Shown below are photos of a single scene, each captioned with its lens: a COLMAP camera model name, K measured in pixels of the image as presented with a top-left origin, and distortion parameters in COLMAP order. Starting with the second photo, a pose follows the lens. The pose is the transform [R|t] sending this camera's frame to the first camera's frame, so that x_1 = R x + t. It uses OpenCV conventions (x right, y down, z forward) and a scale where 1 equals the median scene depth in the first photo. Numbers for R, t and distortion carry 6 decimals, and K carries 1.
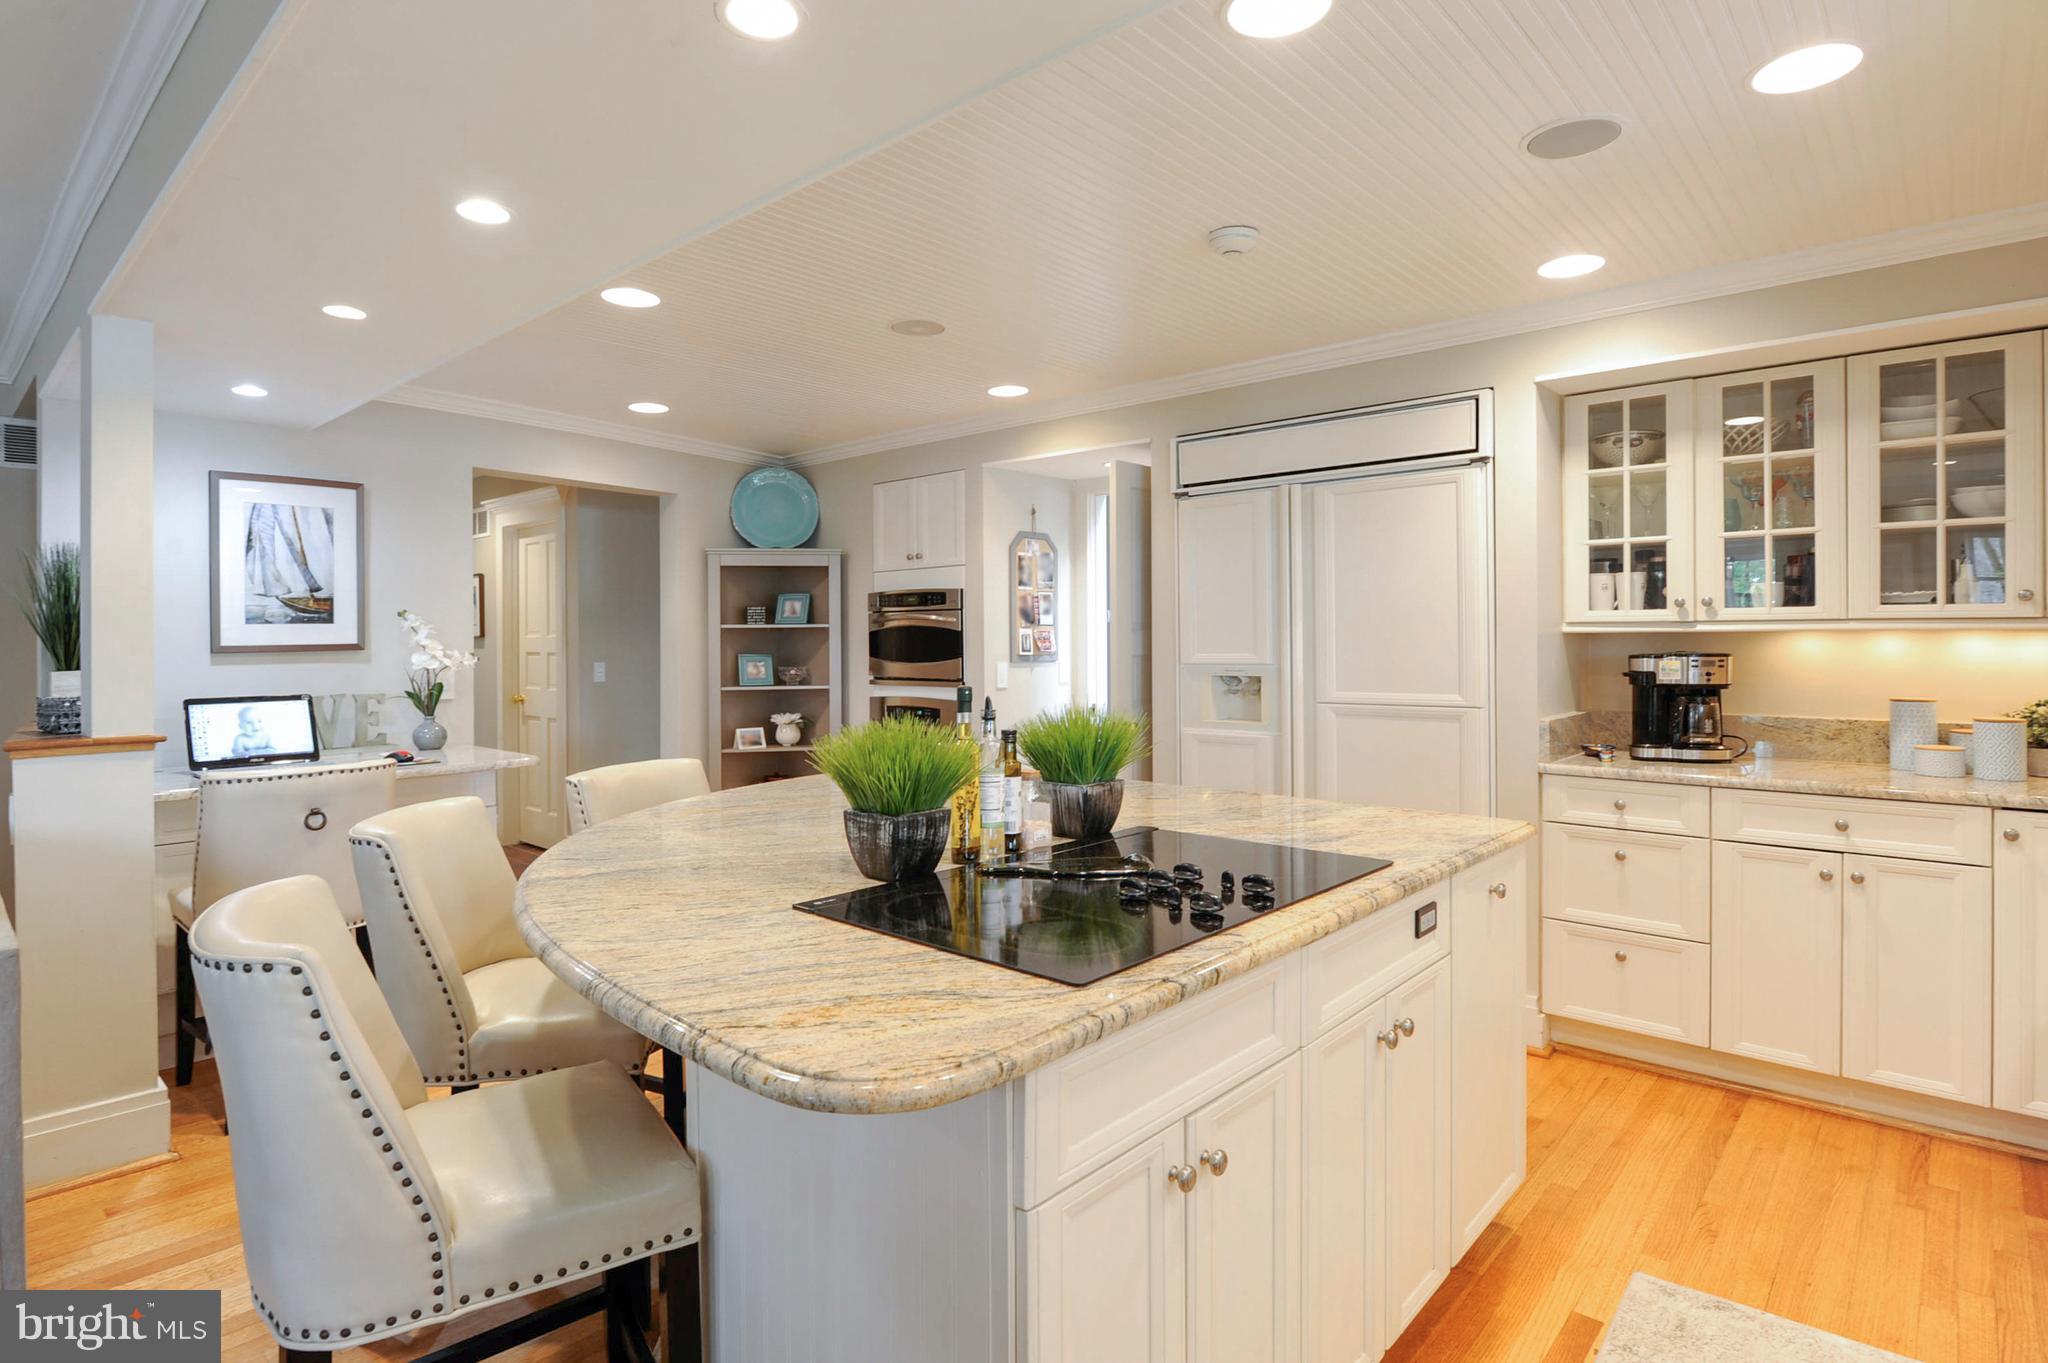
lens RADIAL K [[1068.0, 0, 1026.2], [0, 1068.0, 668.0], [0, 0, 1]] dist [0.002210, -0.000001]
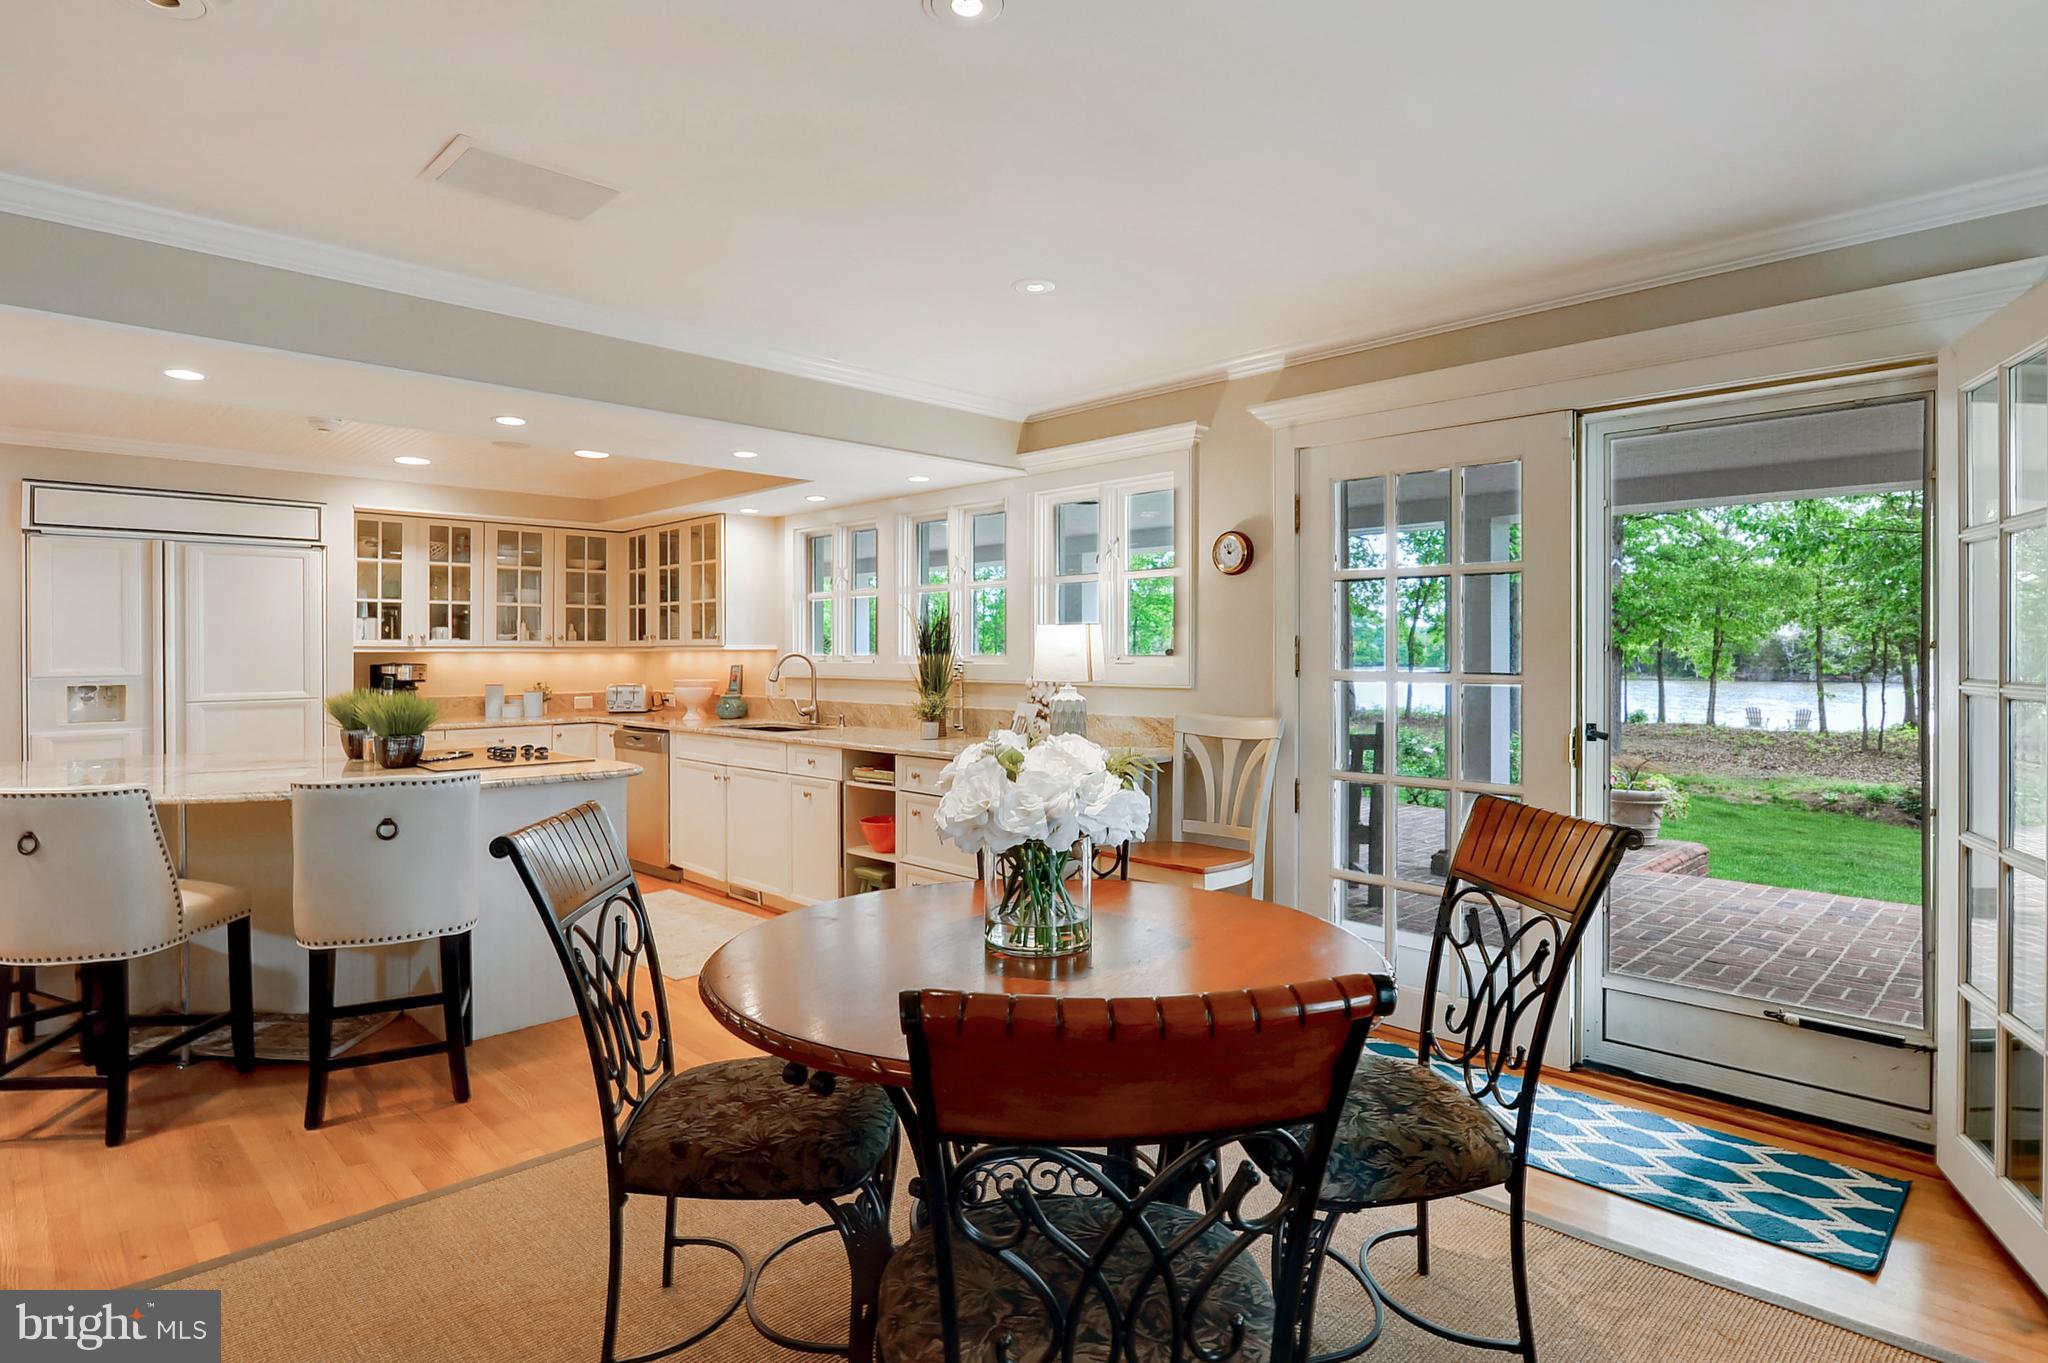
lens RADIAL K [[1068.0, 0, 1032.8], [0, 1068.0, 666.0], [0, 0, 1]] dist [0.002210, -0.000001]
pose [[0.060245, -0.010605, 0.998127, -1.150677], [0.023499, 0.999682, 0.009203, -0.001294], [-0.997907, 0.022900, 0.060475, -0.185557]]
